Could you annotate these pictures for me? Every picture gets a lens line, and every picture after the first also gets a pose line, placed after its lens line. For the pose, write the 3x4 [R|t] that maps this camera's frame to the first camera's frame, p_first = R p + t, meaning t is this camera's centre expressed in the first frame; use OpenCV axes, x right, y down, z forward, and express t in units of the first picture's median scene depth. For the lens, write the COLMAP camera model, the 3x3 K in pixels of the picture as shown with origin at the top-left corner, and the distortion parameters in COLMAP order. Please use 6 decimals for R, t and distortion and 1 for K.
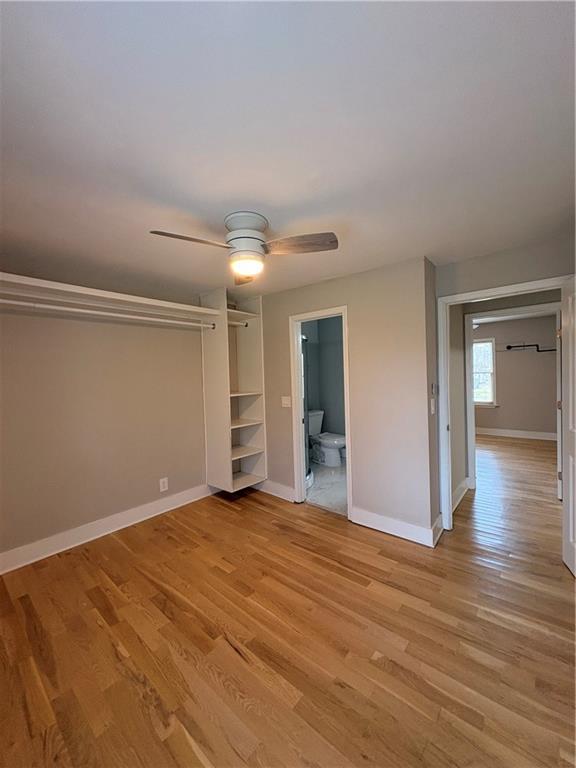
lens RADIAL K [[305.7, 0, 287.2], [0, 305.7, 385.5], [0, 0, 1]] dist [0.001439, 0.000093]
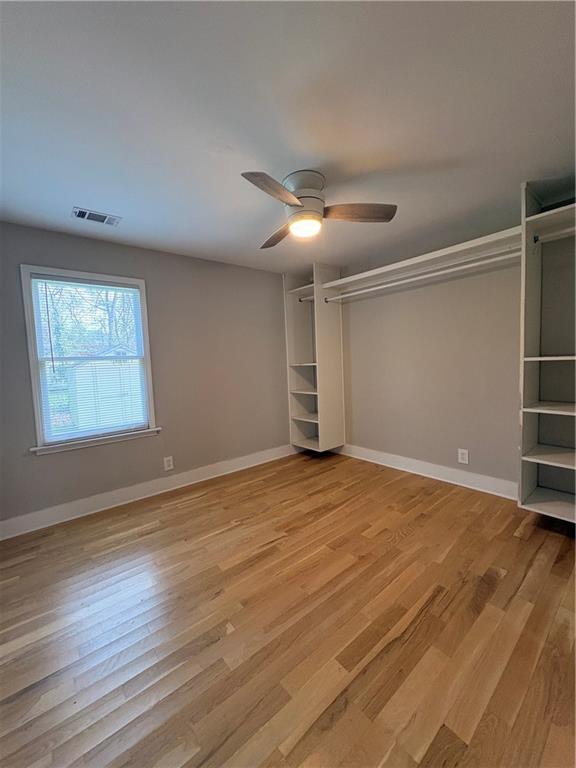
lens RADIAL K [[306.7, 0, 291.3], [0, 306.7, 383.2], [0, 0, 1]] dist [-0.000848, -0.000277]
pose [[-0.159758, 0.110584, -0.980943, 0.845929], [0.016319, 0.993866, 0.109383, 0.003667], [0.987021, 0.001467, -0.160583, 1.008739]]
